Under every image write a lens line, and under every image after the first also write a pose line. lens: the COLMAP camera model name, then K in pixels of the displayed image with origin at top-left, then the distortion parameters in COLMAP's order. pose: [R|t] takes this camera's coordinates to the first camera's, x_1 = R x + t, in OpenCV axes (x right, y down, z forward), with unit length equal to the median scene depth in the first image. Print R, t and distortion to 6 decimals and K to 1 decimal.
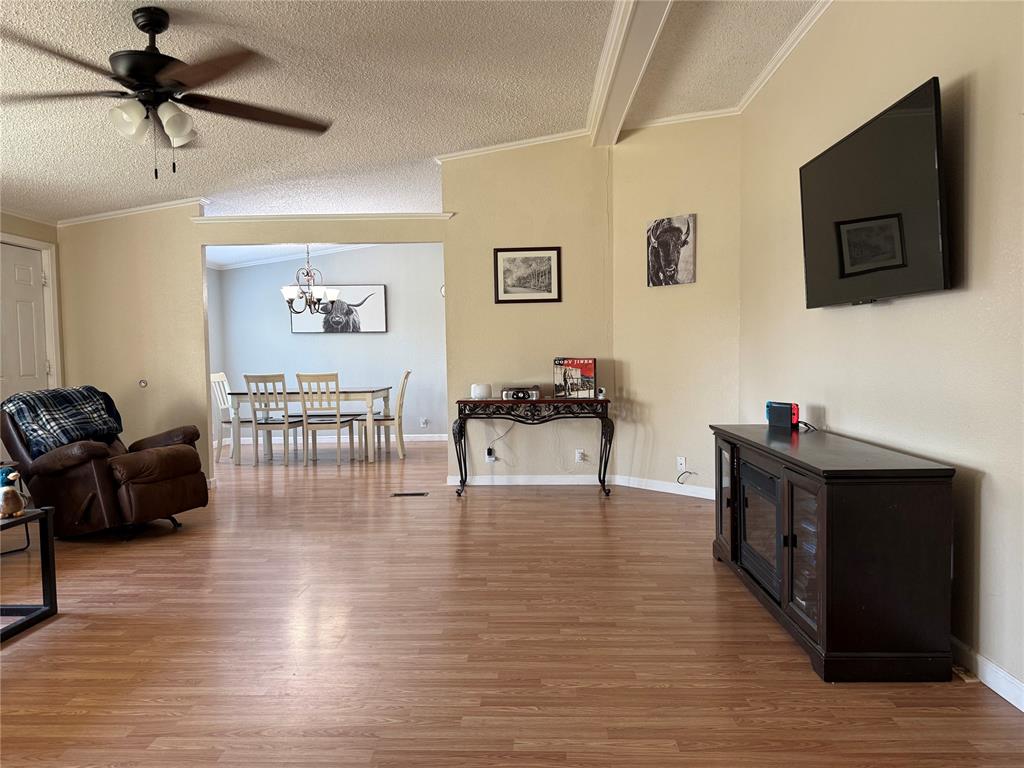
lens RADIAL K [[712.6, 0, 520.6], [0, 712.6, 382.9], [0, 0, 1]] dist [0.025822, -0.005913]
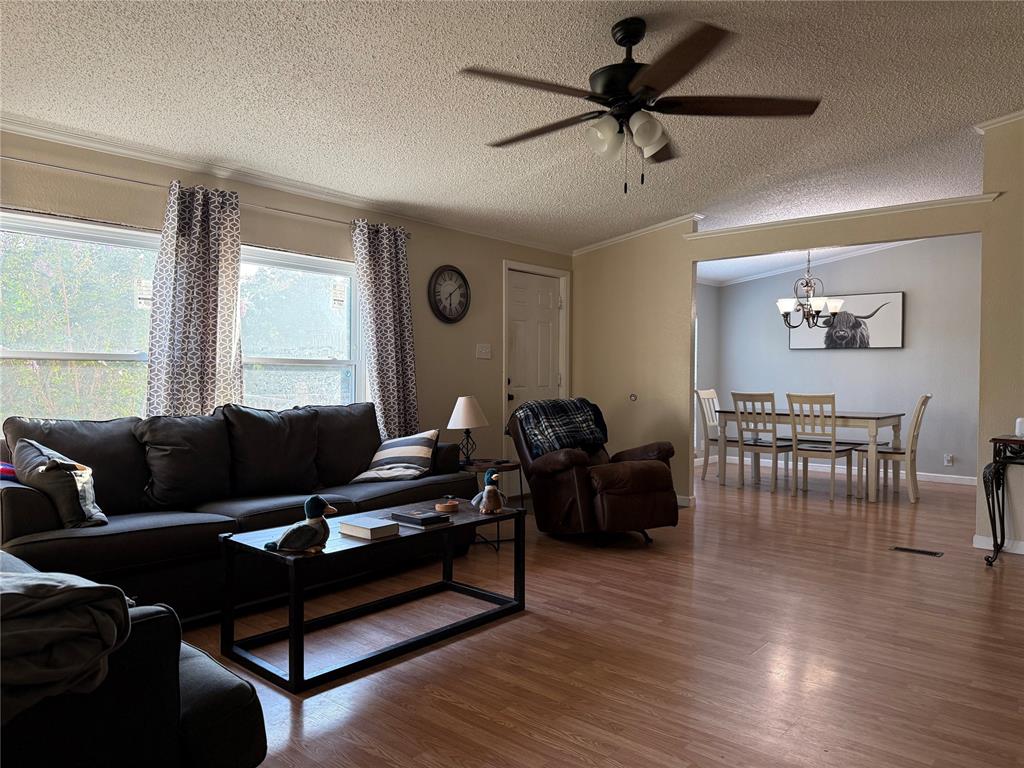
lens RADIAL K [[721.5, 0, 494.3], [0, 721.5, 384.5], [0, 0, 1]] dist [0.047417, -0.069550]
pose [[0.760459, 0.030674, -0.648661, 0.005649], [-0.045145, 0.998964, -0.005688, -0.003132], [0.647814, 0.033610, 0.761056, 0.077153]]
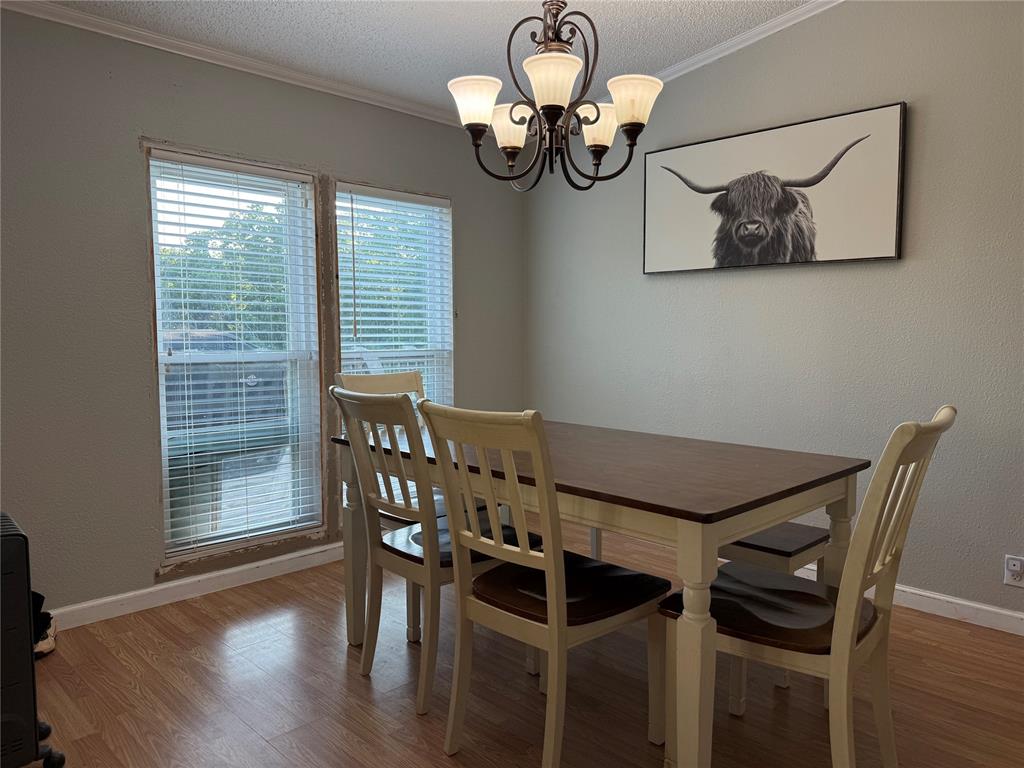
lens RADIAL K [[721.5, 0, 508.2], [0, 721.5, 380.5], [0, 0, 1]] dist [0.047417, -0.069550]
pose [[0.718461, 0.067711, -0.692263, -0.192686], [-0.042735, 0.997667, 0.053230, -0.061130], [0.694253, -0.008660, 0.719679, 1.421601]]
